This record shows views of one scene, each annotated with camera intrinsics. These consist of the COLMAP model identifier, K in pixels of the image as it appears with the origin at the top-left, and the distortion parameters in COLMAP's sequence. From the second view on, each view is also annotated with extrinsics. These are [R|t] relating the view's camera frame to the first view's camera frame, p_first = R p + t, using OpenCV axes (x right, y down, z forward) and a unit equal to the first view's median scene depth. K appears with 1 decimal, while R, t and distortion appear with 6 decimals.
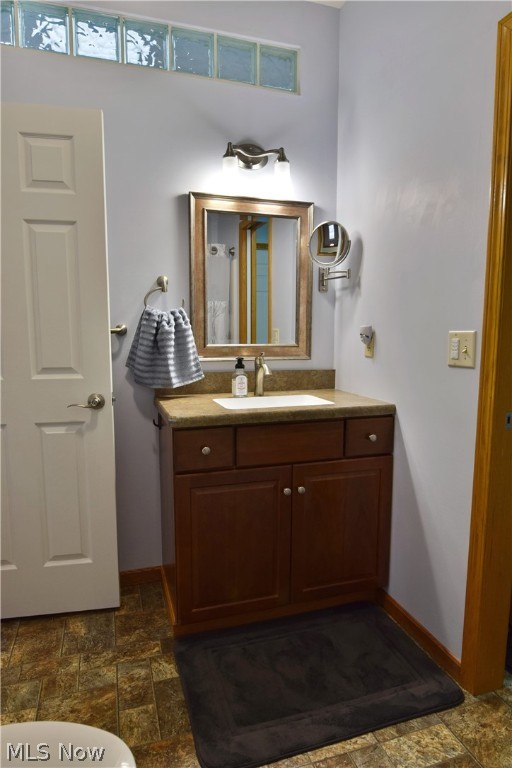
lens RADIAL K [[468.7, 0, 256.8], [0, 468.7, 388.1], [0, 0, 1]] dist [-0.013809, -0.002052]
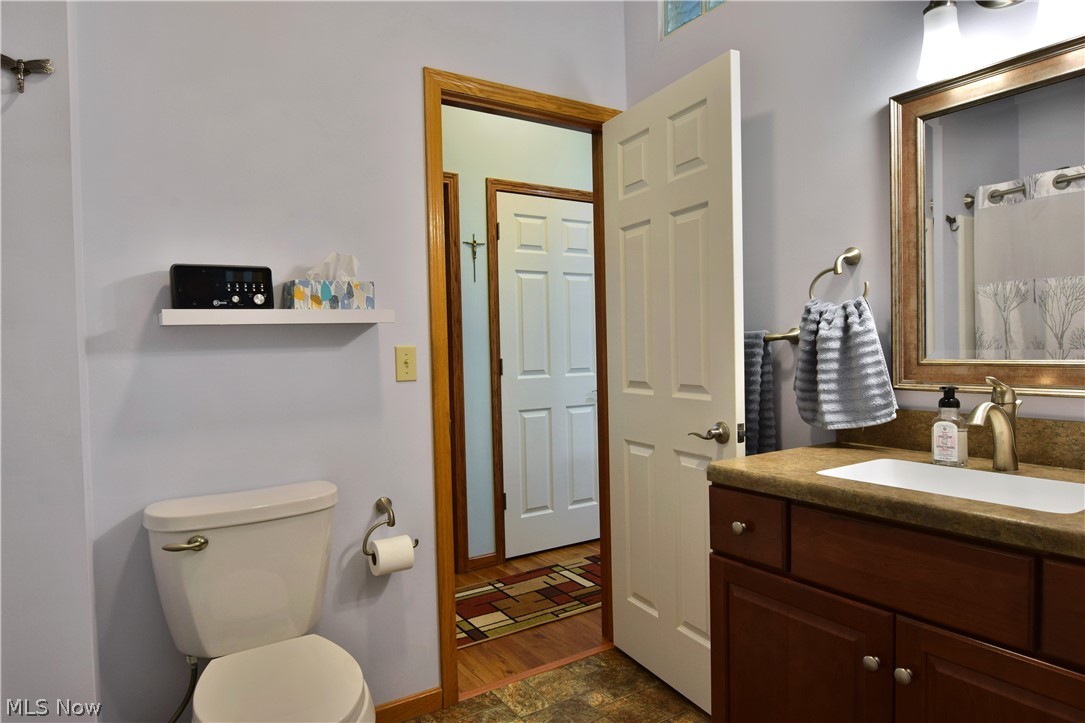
lens RADIAL K [[662.2, 0, 546.8], [0, 662.2, 364.2], [0, 0, 1]] dist [-0.013809, -0.002052]
pose [[0.263883, 0.018907, -0.964369, 0.548112], [-0.097421, 0.995218, -0.007146, -0.042580], [0.959622, 0.095835, 0.264463, 0.410792]]
